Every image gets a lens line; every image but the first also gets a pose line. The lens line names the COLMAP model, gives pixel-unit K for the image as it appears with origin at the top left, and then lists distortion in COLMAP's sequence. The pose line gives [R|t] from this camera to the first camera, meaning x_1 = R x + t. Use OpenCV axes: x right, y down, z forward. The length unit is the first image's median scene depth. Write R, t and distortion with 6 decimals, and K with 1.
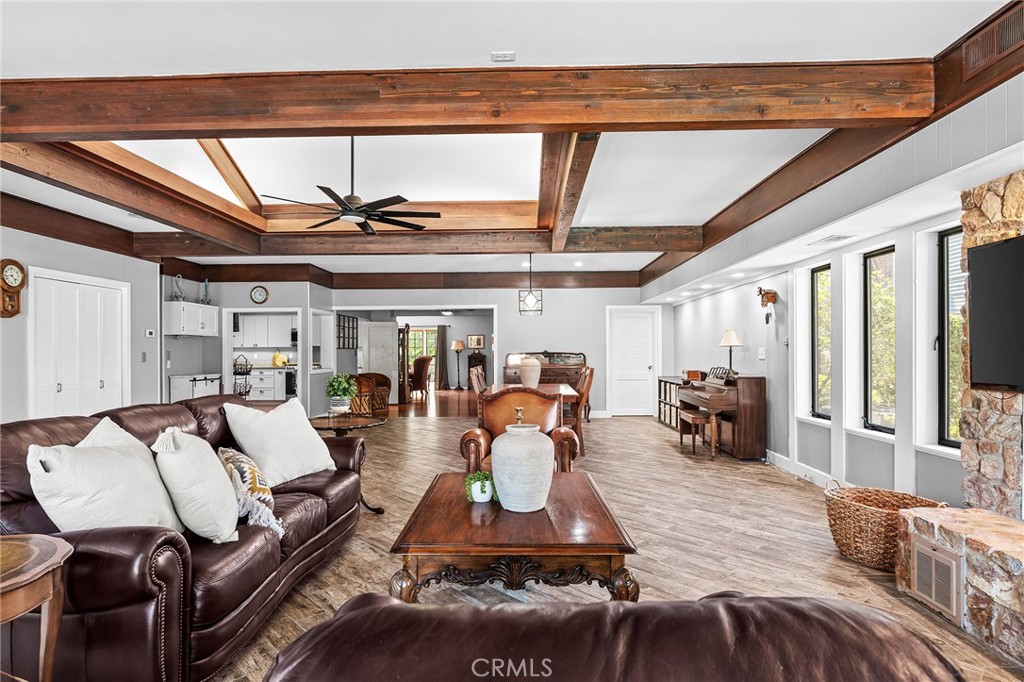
lens RADIAL K [[549.2, 0, 513.8], [0, 549.2, 344.9], [0, 0, 1]] dist [-0.002541, -0.000366]
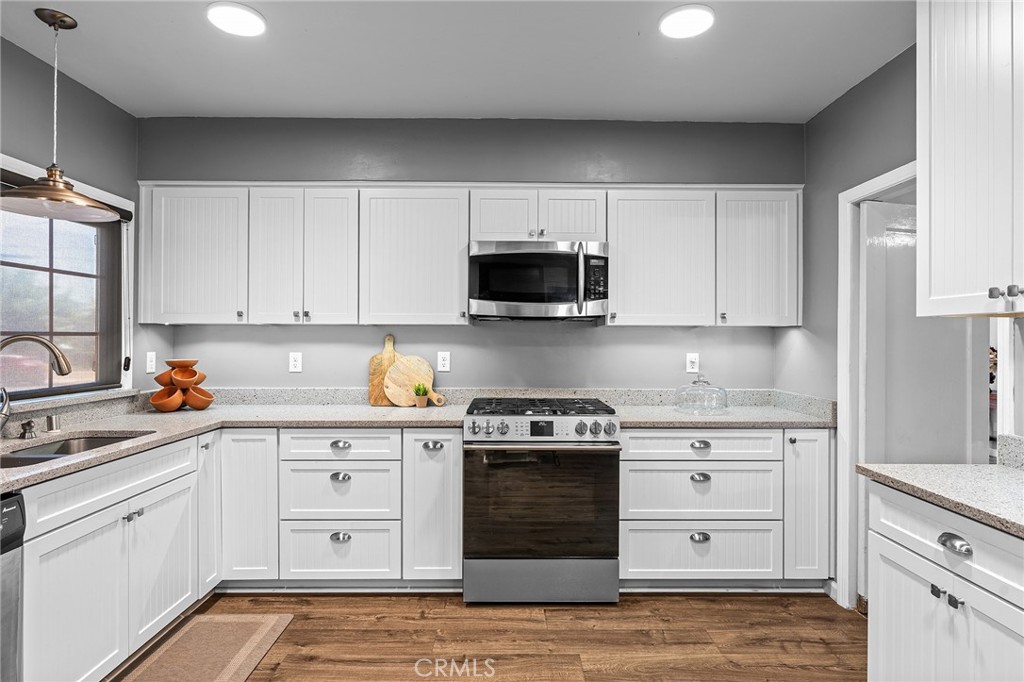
lens RADIAL K [[549.2, 0, 509.2], [0, 549.2, 337.9], [0, 0, 1]] dist [-0.002541, -0.000366]
pose [[0.999398, 0.009448, 0.033383, -0.568243], [-0.009818, 0.999892, 0.010944, 0.009381], [-0.033276, -0.011265, 0.999383, 1.116183]]
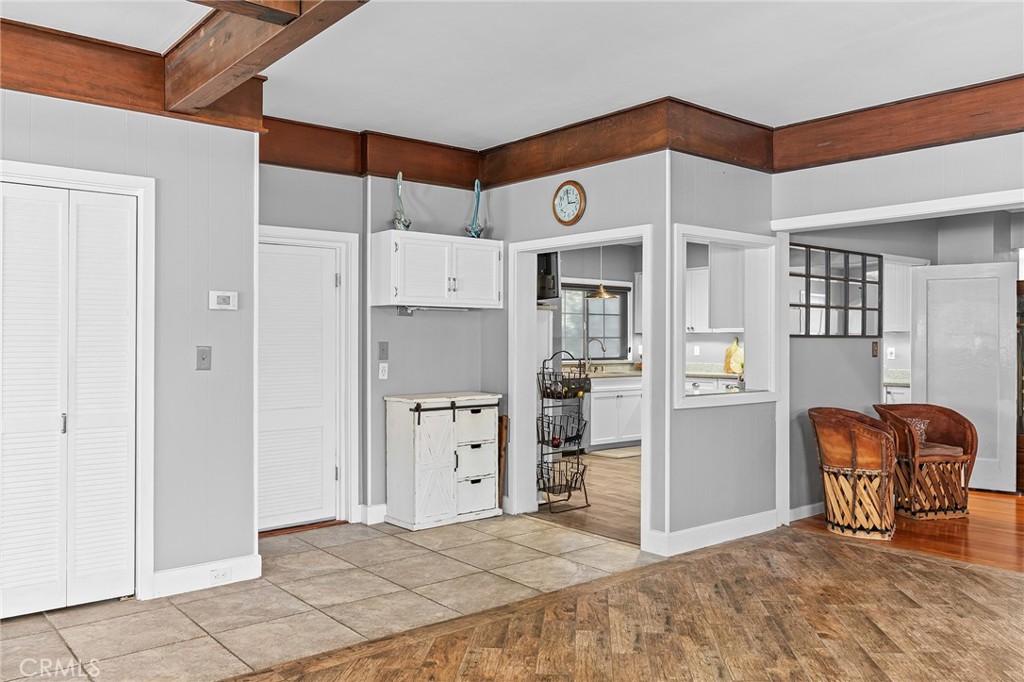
lens RADIAL K [[811.9, 0, 512.0], [0, 811.9, 335.3], [0, 0, 1]] dist [0.003780, 0.001403]
pose [[0.658052, 0.003596, -0.752964, -0.043827], [0.002574, 0.999972, 0.007025, 0.001334], [0.752968, -0.006561, 0.658024, 0.581109]]
